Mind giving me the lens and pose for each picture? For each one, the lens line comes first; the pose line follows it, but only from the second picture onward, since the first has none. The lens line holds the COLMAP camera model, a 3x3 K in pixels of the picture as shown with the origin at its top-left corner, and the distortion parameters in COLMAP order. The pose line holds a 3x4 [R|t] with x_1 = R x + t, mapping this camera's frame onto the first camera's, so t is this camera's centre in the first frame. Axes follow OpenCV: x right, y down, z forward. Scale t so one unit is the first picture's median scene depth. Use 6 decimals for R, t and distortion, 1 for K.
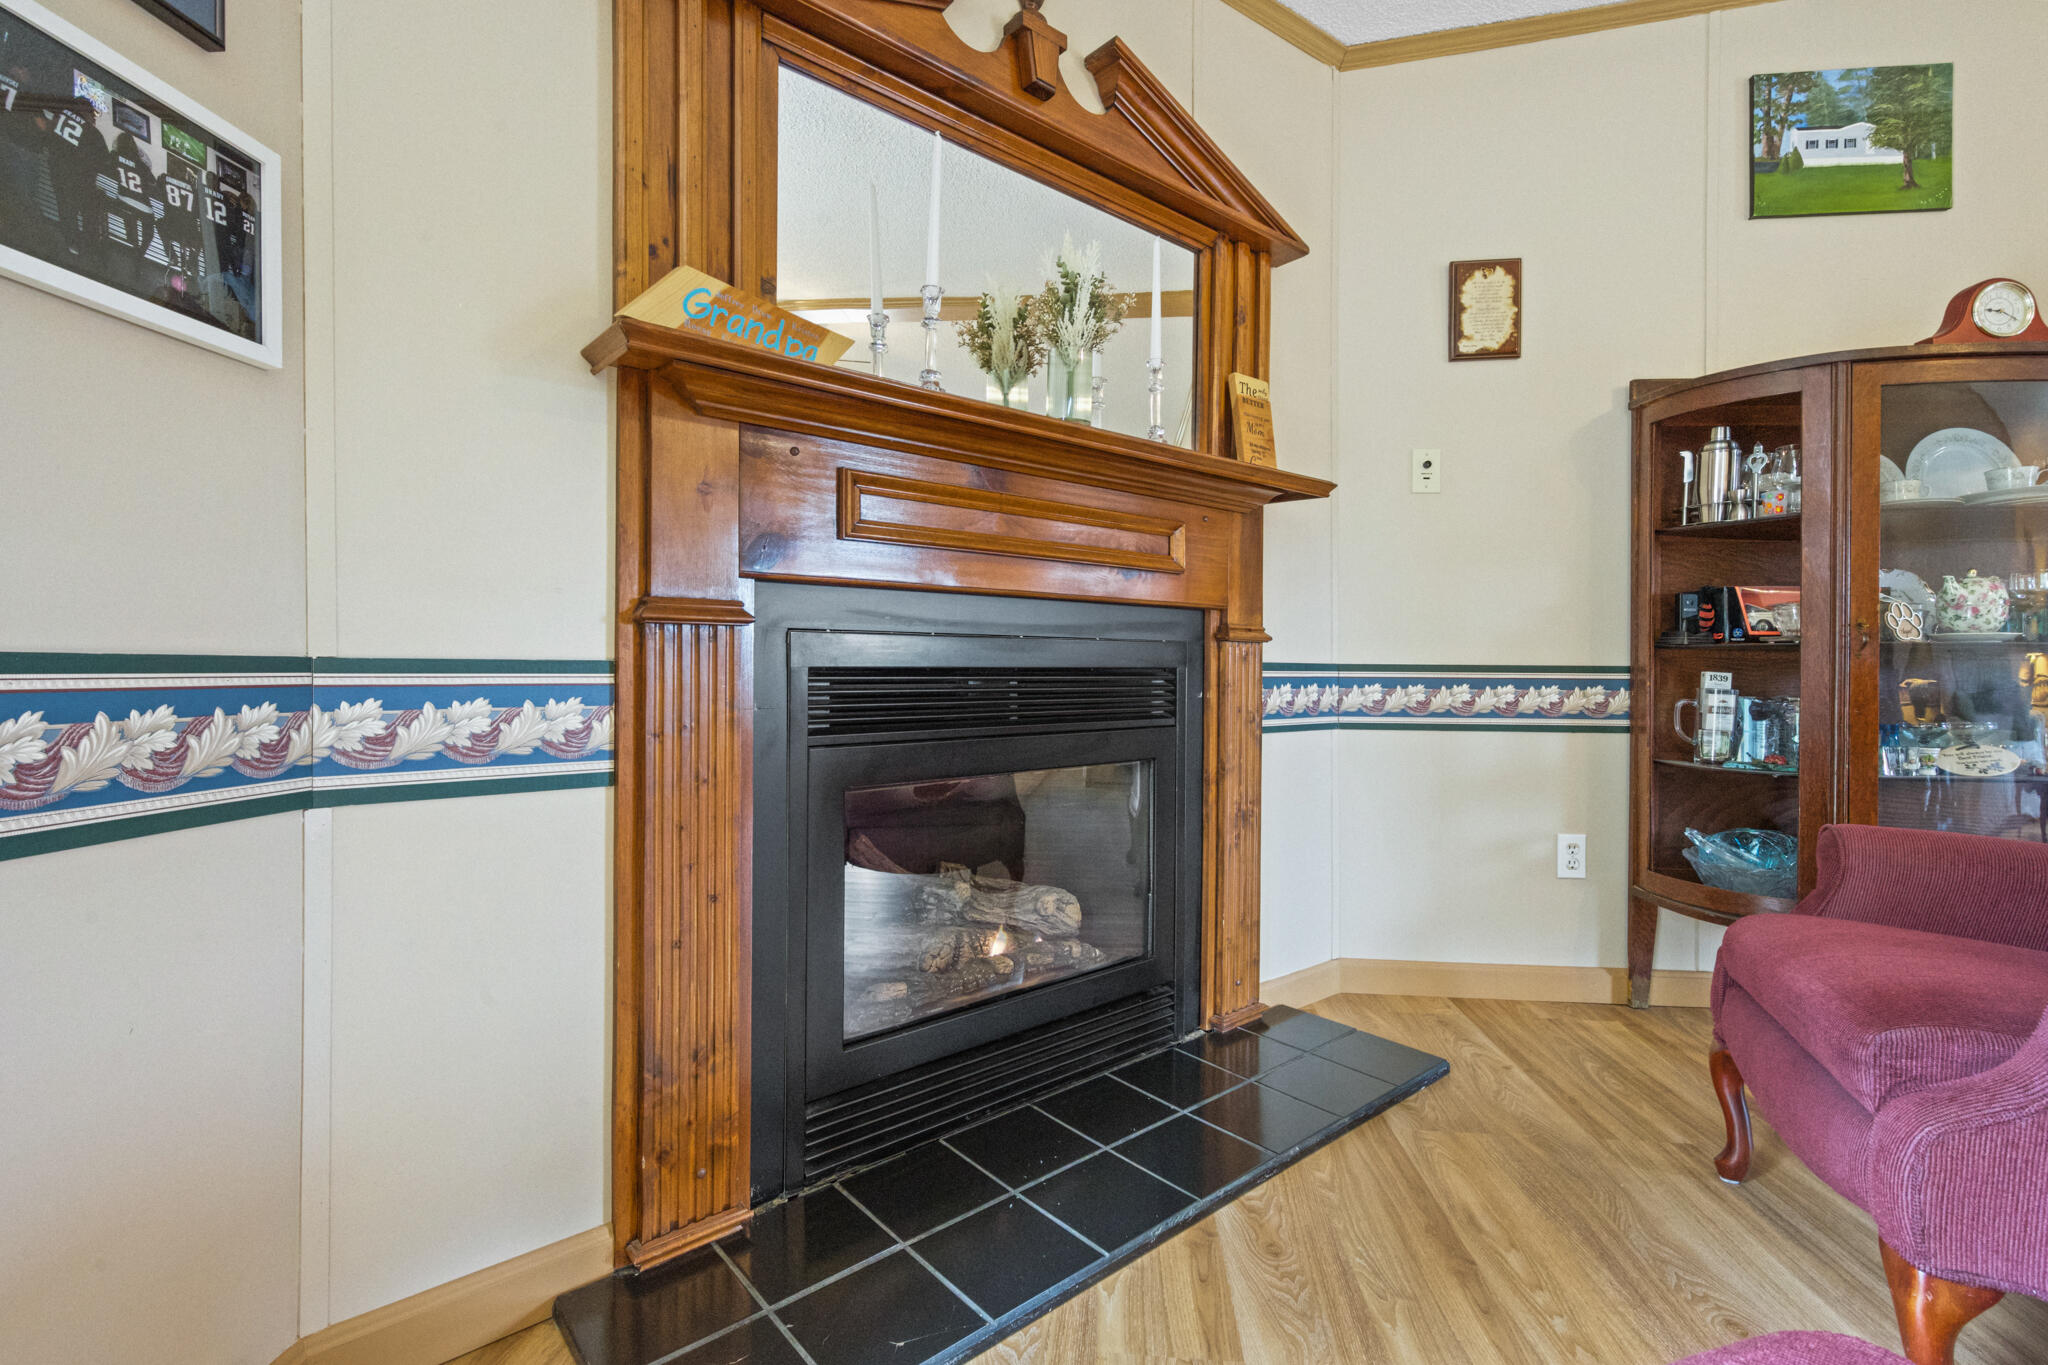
lens RADIAL K [[905.0, 0, 1006.9], [0, 905.0, 672.1], [0, 0, 1]] dist [-0.015640, 0.002586]
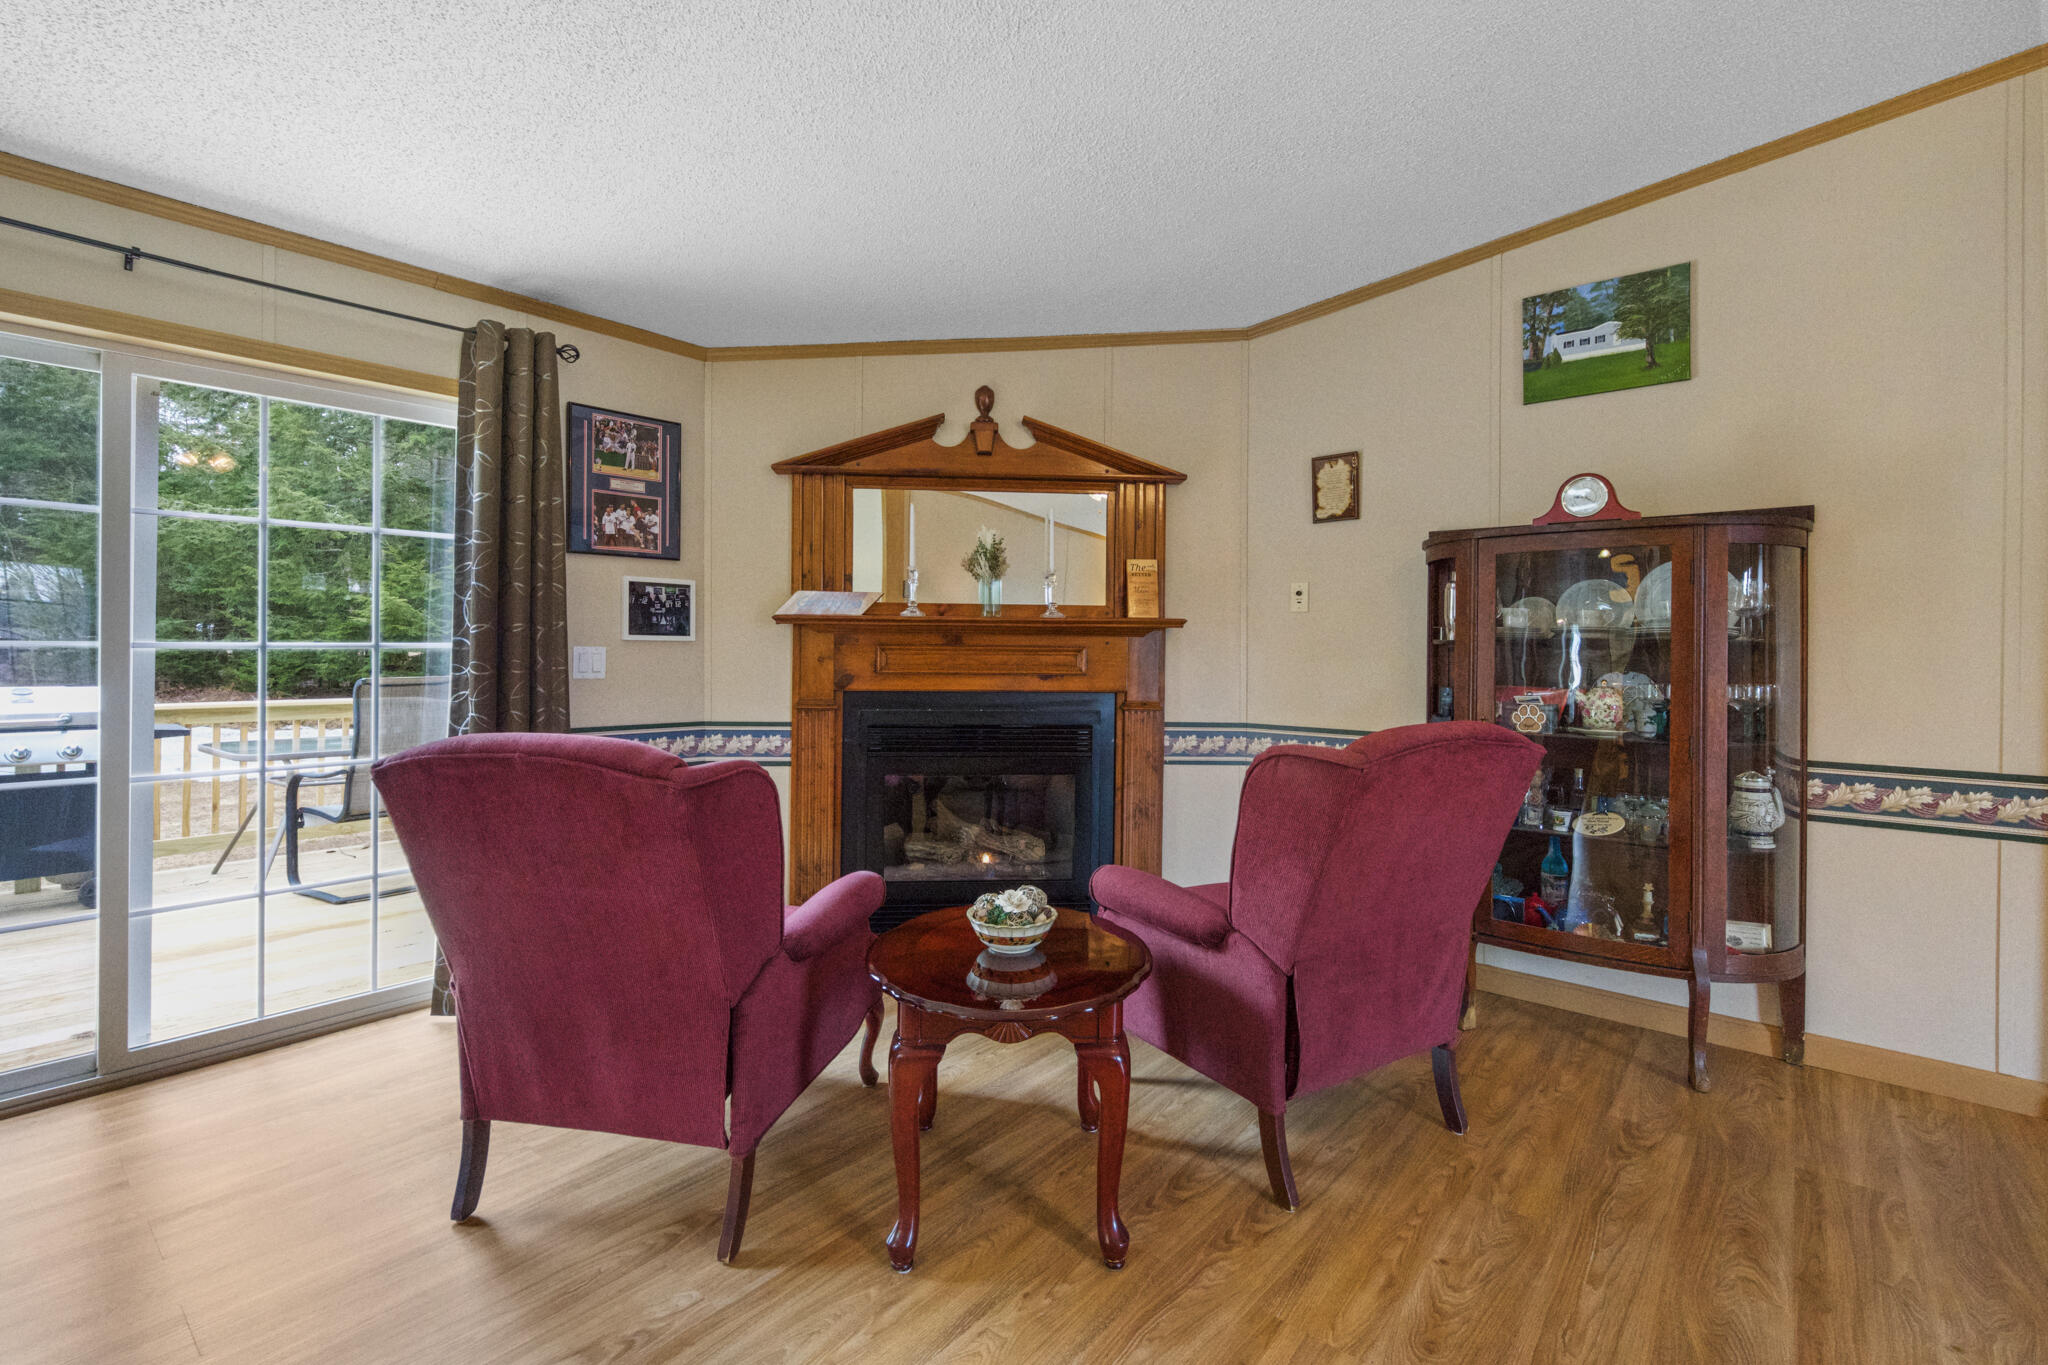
lens RADIAL K [[905.0, 0, 1017.6], [0, 905.0, 651.2], [0, 0, 1]] dist [-0.015640, 0.002586]
pose [[0.827898, 0.003917, -0.560864, 1.010116], [-0.010703, 0.999904, -0.008816, -0.126275], [0.560776, 0.013302, 0.827861, -0.556607]]
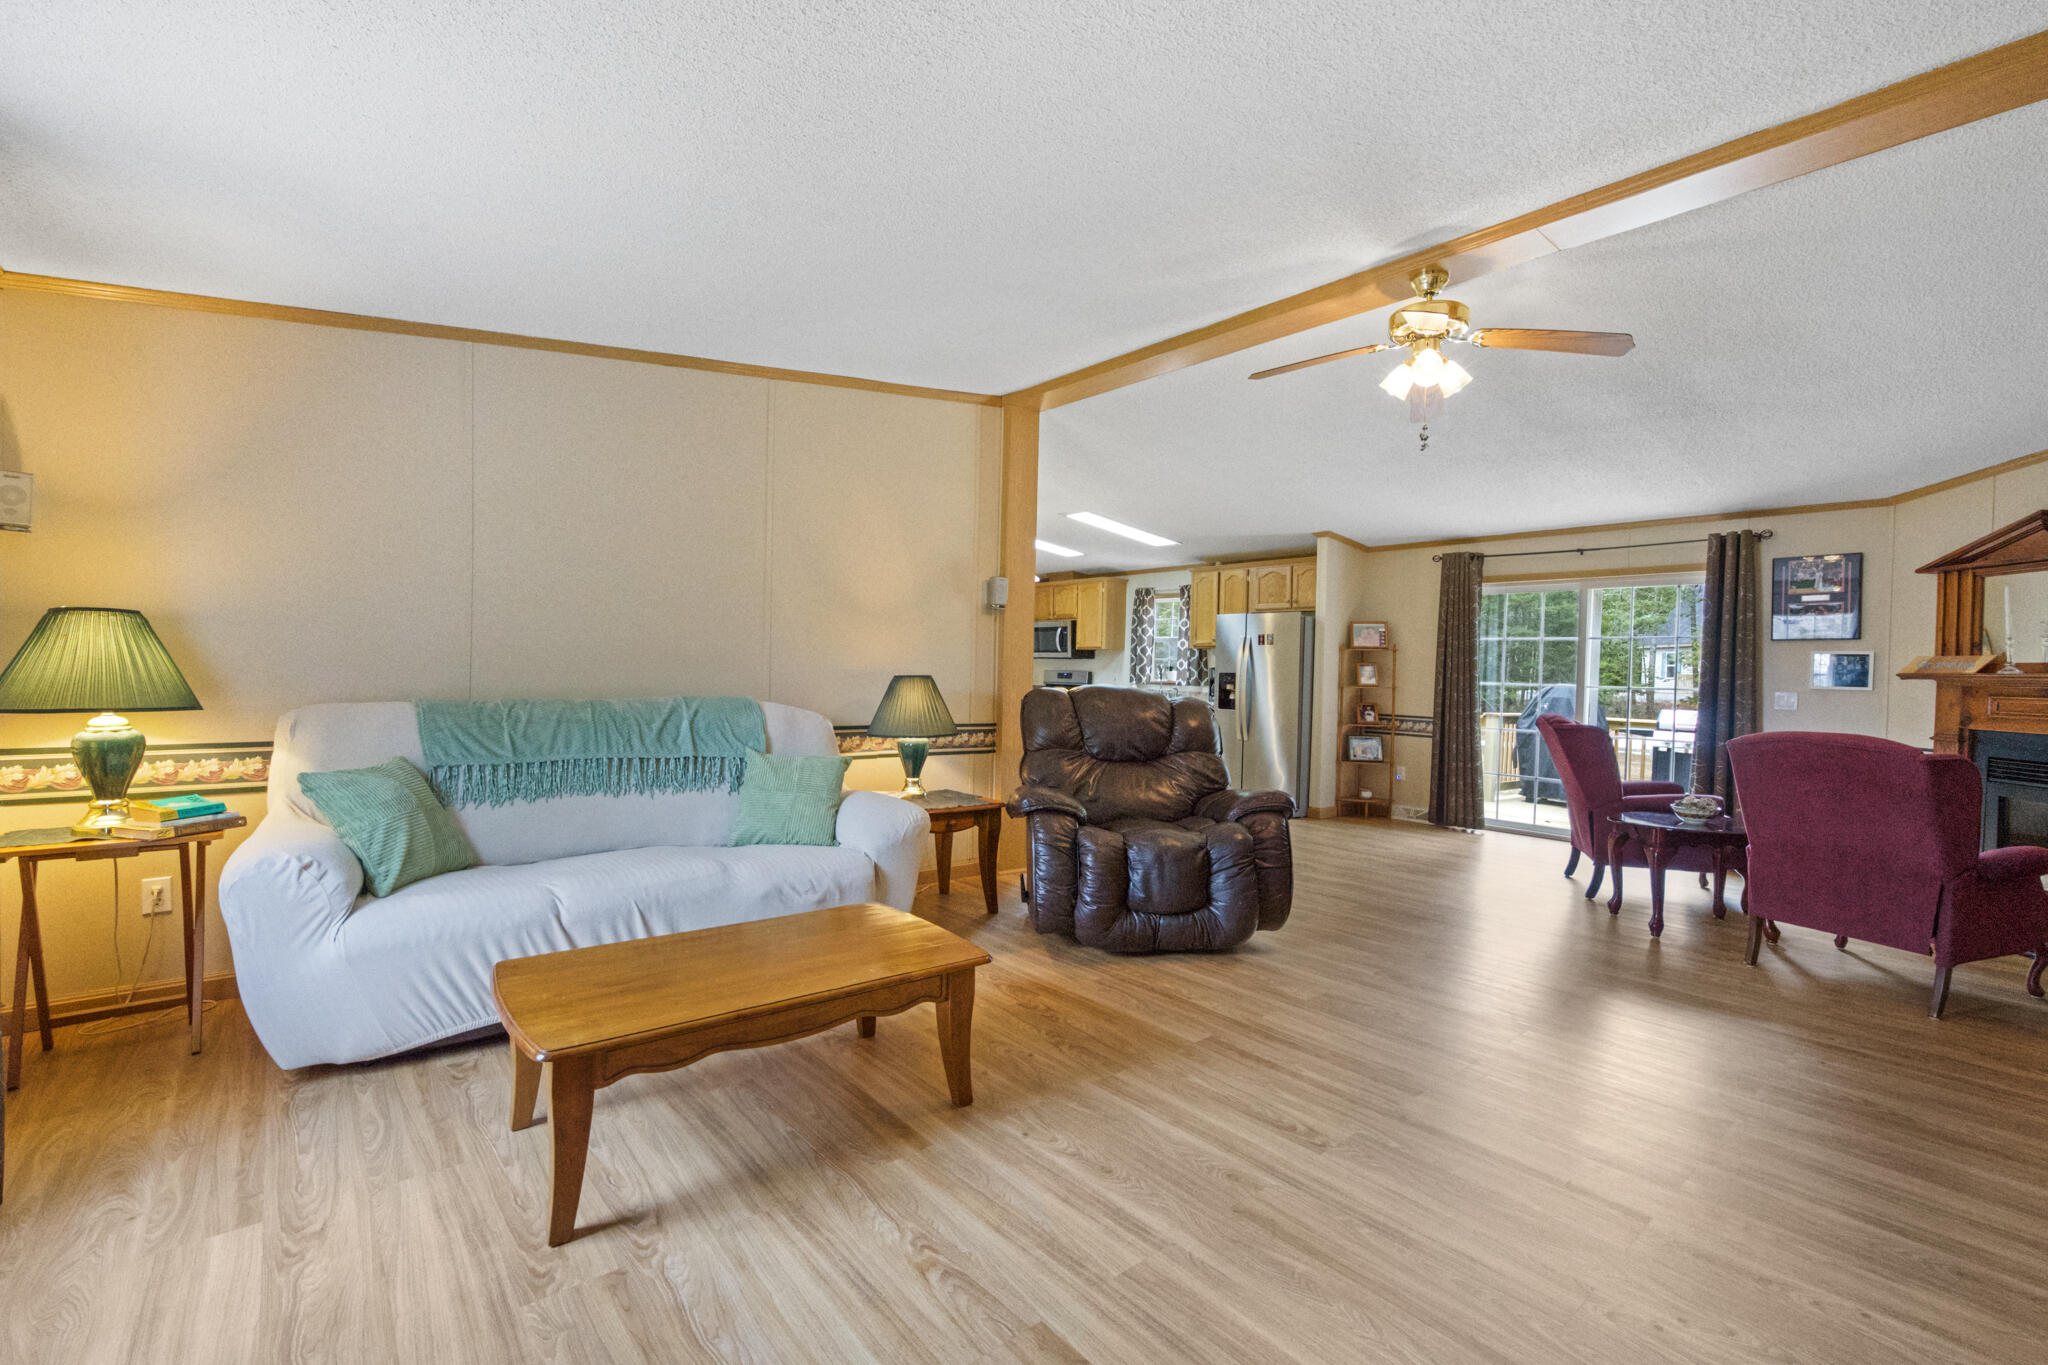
lens RADIAL K [[887.8, 0, 1032.7], [0, 887.8, 694.4], [0, 0, 1]] dist [0.000542, -0.000140]
pose [[-0.692822, -0.000868, -0.721108, 2.993321], [-0.036130, 0.998785, 0.033511, -0.140250], [0.720203, 0.049271, -0.692011, 0.478171]]
